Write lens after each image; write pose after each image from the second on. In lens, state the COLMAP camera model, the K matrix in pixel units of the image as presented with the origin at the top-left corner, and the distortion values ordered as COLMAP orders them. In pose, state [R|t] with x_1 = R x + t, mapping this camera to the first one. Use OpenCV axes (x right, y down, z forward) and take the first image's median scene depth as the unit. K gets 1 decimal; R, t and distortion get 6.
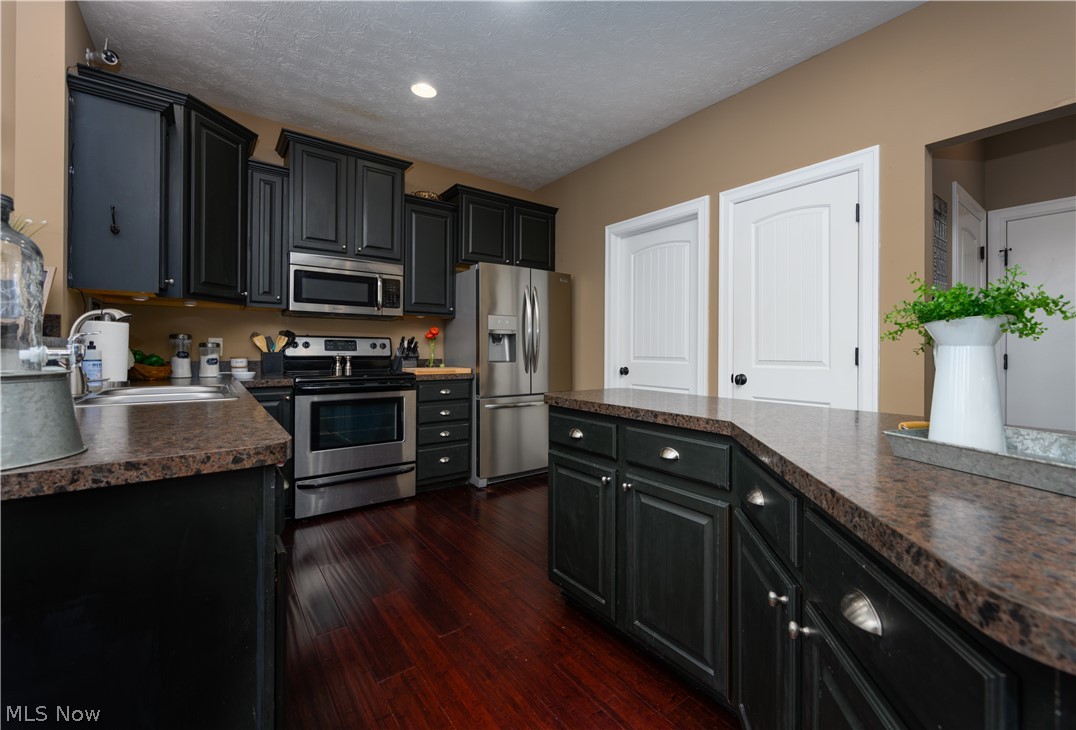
lens RADIAL K [[446.6, 0, 564.0], [0, 446.6, 347.7], [0, 0, 1]] dist [0.001040, 0.000217]
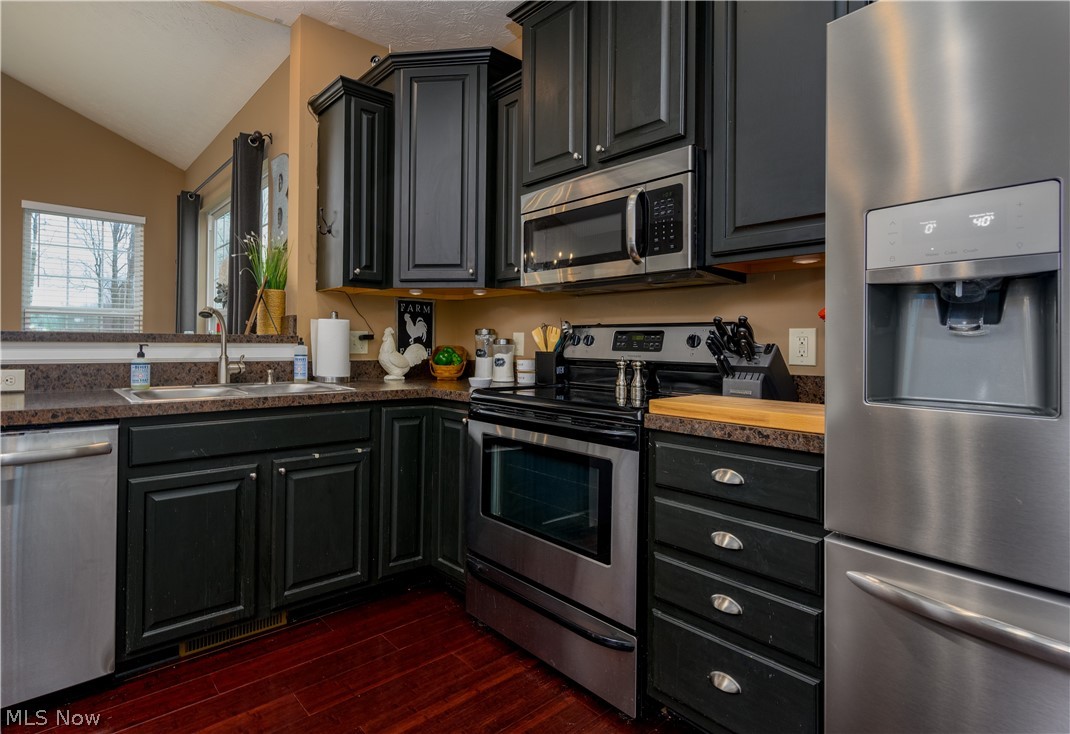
lens RADIAL K [[534.8, 0, 448.1], [0, 534.8, 341.9], [0, 0, 1]] dist [0.001110, 0.000360]
pose [[-0.014831, -0.008642, -0.999853, 0.139980], [-0.004744, 0.999952, -0.008572, 0.002727], [0.999879, 0.004616, -0.014871, 0.803921]]
